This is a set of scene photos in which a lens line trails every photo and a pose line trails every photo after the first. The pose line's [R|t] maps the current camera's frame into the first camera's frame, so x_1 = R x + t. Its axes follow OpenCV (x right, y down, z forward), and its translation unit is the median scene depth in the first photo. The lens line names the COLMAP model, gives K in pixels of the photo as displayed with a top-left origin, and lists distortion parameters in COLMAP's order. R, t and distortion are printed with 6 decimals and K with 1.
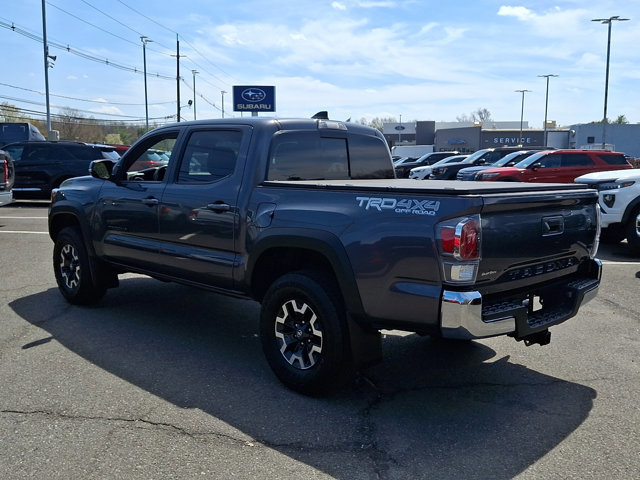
lens RADIAL K [[622.3, 0, 320.0], [0, 622.3, 240.0], [0, 0, 1]] dist [0.175233, -0.420829]
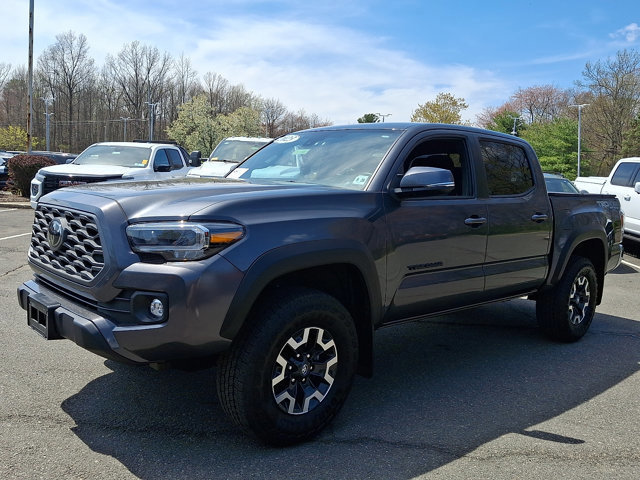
lens RADIAL K [[580.8, 0, 319.8], [0, 580.8, 223.7], [0, 0, 1]] dist [0.010451, -0.005519]
pose [[0.023061, -0.089798, 0.995693, -1.112439], [0.075869, 0.993243, 0.087820, -0.150851], [-0.996851, 0.073517, 0.029719, 1.270216]]
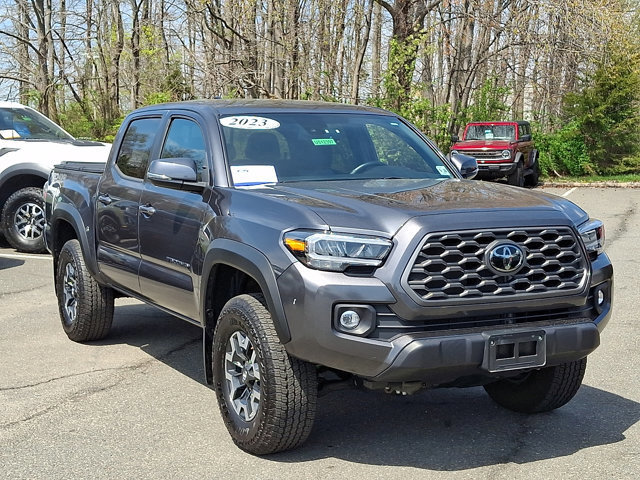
lens RADIAL K [[1109.6, 0, 320.0], [0, 1109.6, 240.0], [0, 0, 1]] dist [0.057597, -0.020994]
pose [[-0.956274, -0.035277, 0.290337, -0.648885], [0.030787, 0.975043, 0.219872, -0.364559], [-0.290847, 0.219196, -0.931322, 2.605522]]
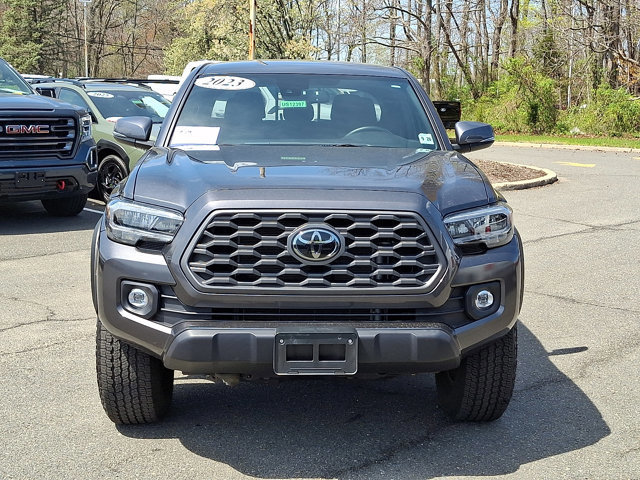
lens RADIAL K [[945.2, 0, 320.0], [0, 945.2, 240.0], [0, 0, 1]] dist [0.143816, -0.011744]
pose [[-0.748634, -0.122158, 0.651632, -1.017994], [0.063370, 0.965194, 0.253743, -0.308387], [-0.659948, 0.231255, -0.714835, 2.117491]]
